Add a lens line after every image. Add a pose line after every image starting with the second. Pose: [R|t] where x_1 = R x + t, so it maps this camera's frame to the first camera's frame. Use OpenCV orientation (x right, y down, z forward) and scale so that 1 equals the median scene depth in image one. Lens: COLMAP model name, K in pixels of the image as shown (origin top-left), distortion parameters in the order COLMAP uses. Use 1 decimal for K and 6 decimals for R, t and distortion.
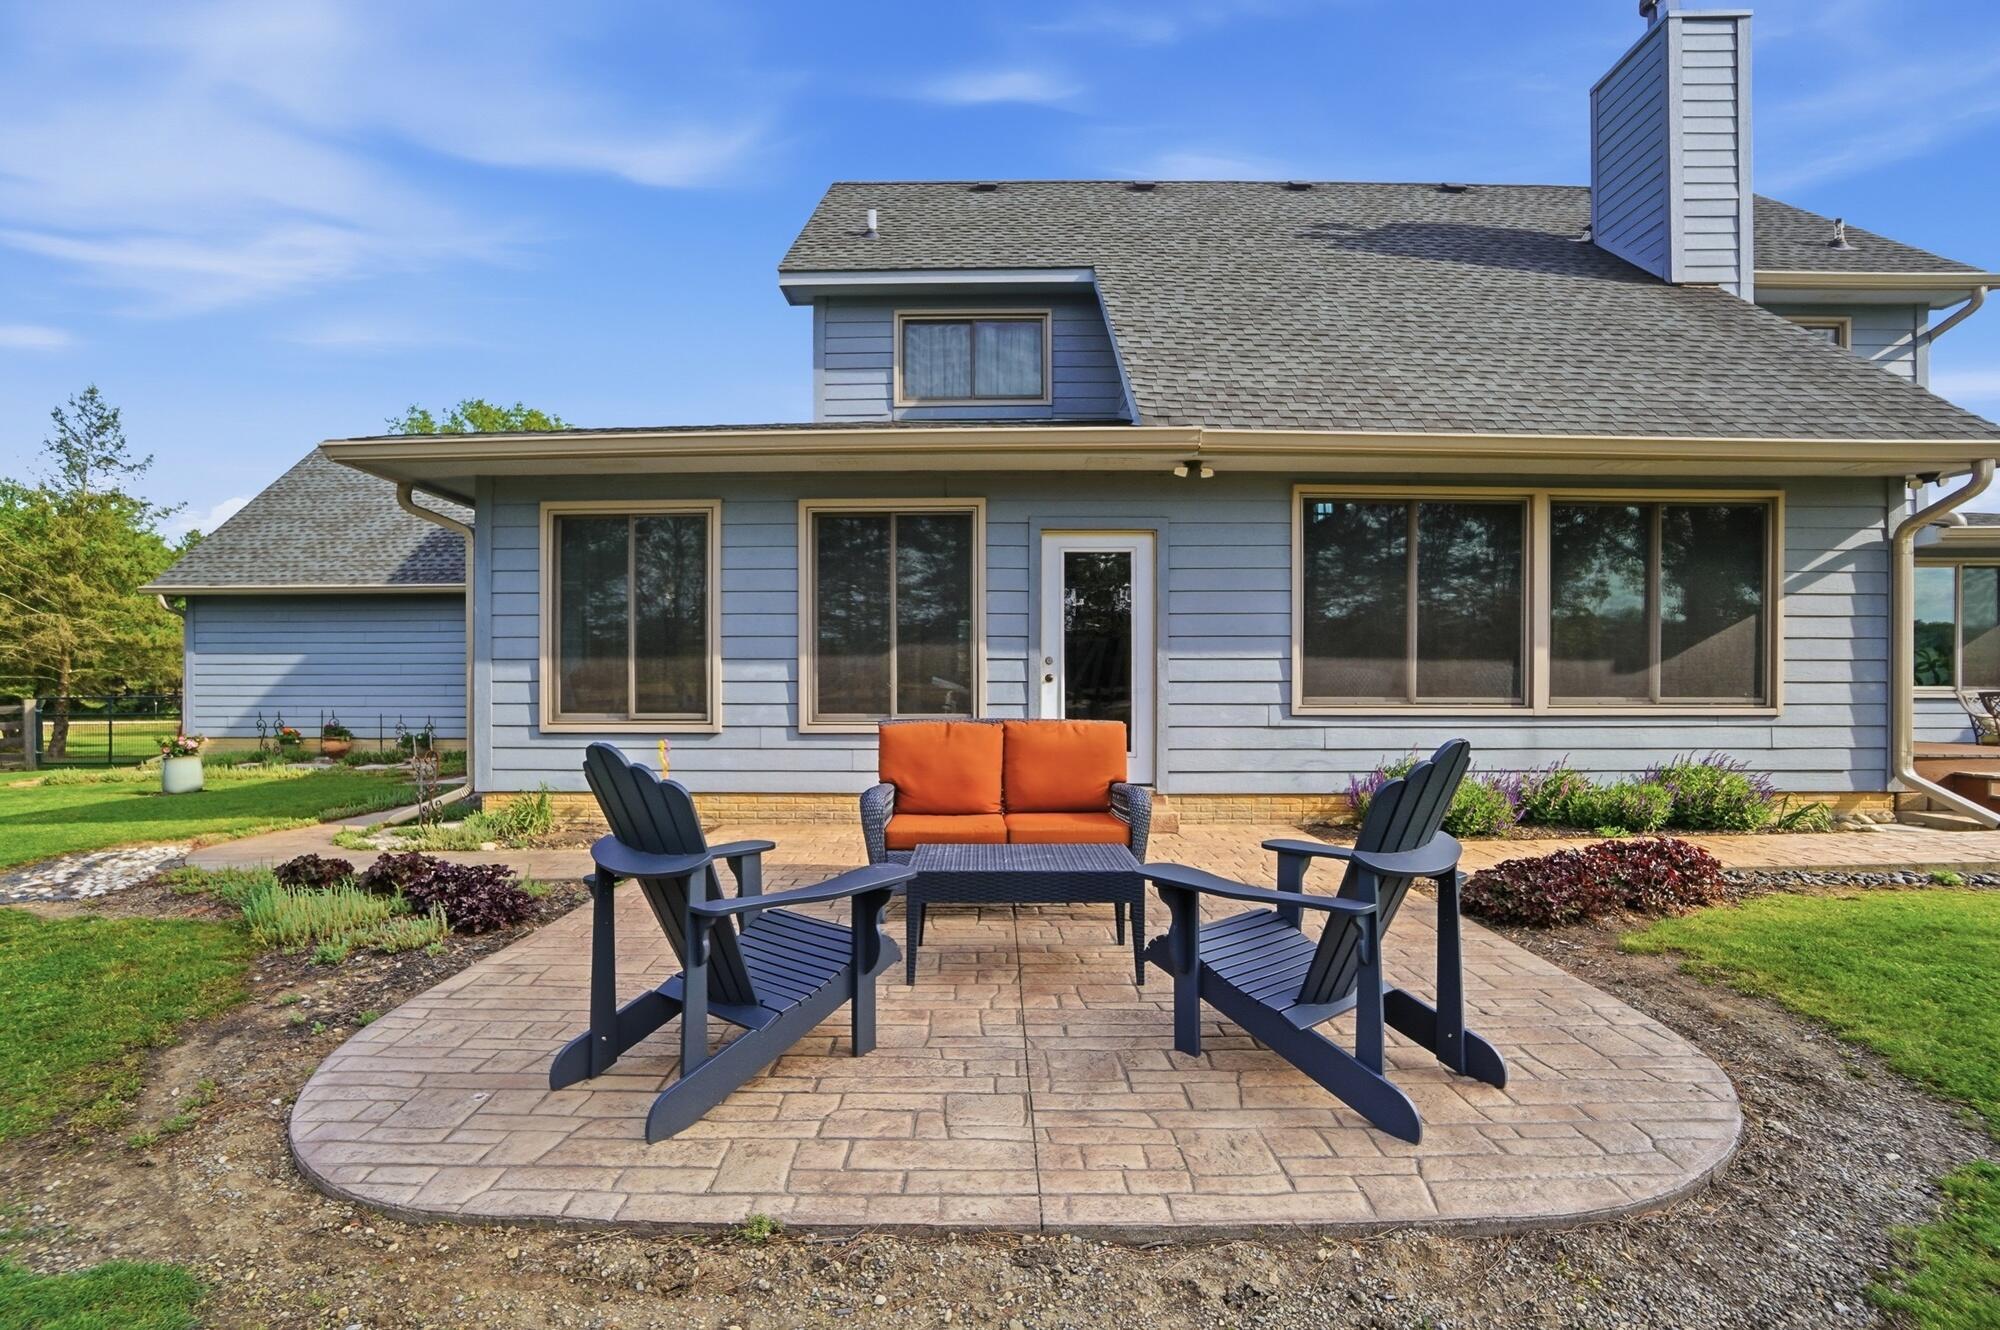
lens RADIAL K [[934.0, 0, 996.8], [0, 934.0, 703.1], [0, 0, 1]] dist [-0.025787, 0.000233]
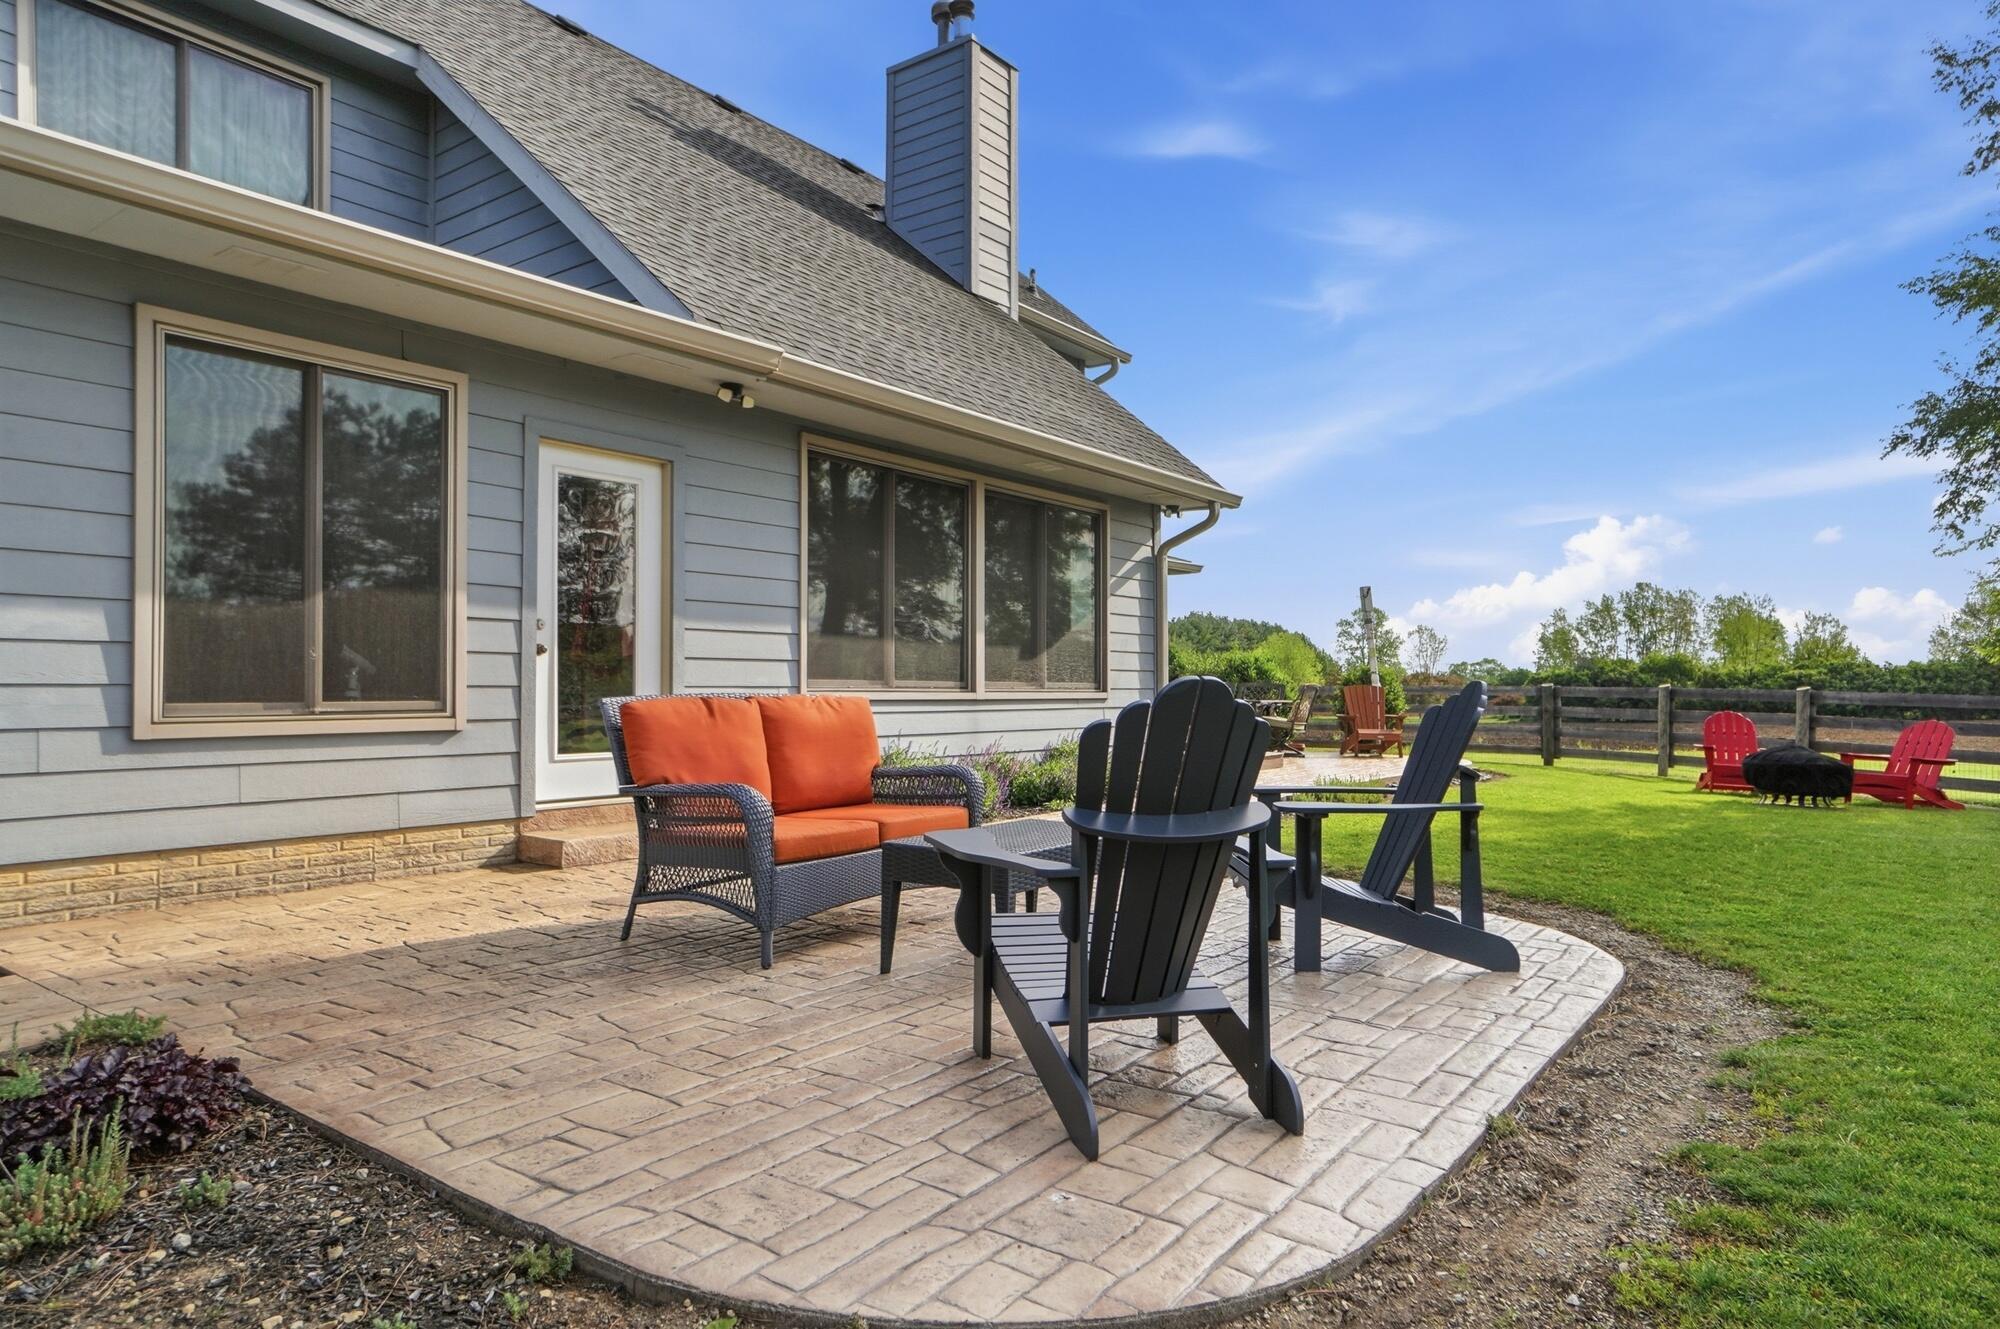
lens RADIAL K [[1262.1, 0, 1000.0], [0, 1262.1, 664.5], [0, 0, 1]] dist [0.002651, 0.002672]
pose [[0.576869, 0.017997, 0.816638, -0.516859], [0.012378, 0.999450, -0.030769, 0.017513], [-0.816743, 0.027858, 0.576329, 0.179220]]
